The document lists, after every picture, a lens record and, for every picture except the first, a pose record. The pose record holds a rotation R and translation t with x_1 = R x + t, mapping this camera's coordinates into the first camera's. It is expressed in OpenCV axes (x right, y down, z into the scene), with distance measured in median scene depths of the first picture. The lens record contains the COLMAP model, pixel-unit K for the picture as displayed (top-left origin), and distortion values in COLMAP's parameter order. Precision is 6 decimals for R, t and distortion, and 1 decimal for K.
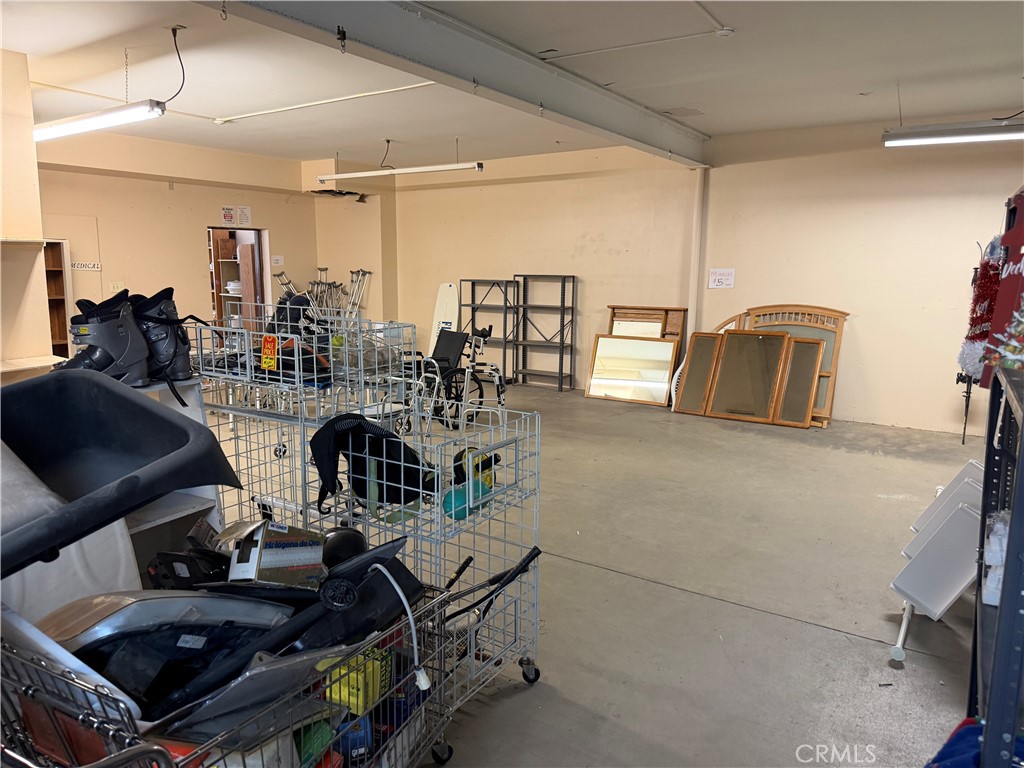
lens RADIAL K [[727.2, 0, 490.8], [0, 727.2, 382.7], [0, 0, 1]] dist [0.083784, -0.120687]
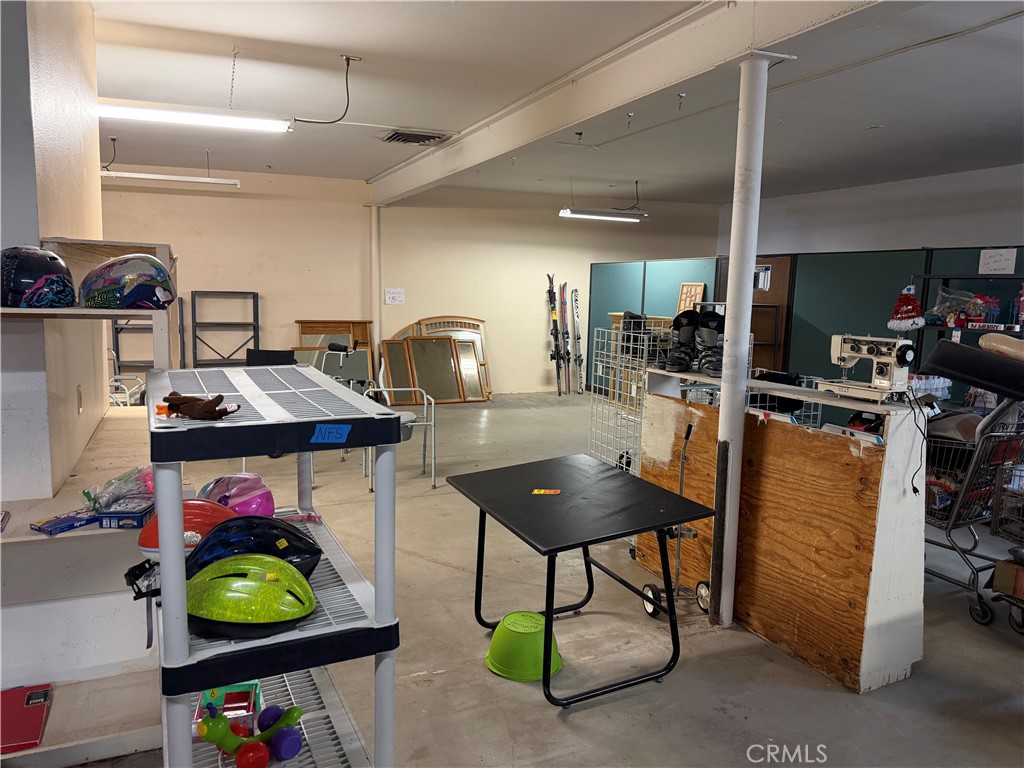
lens RADIAL K [[727.2, 0, 490.8], [0, 727.2, 382.7], [0, 0, 1]] dist [0.083784, -0.120687]
pose [[0.556136, -0.100512, 0.824991, -0.623848], [0.118613, 0.992097, 0.040913, -0.025597], [-0.822584, 0.075102, 0.563663, 0.163473]]
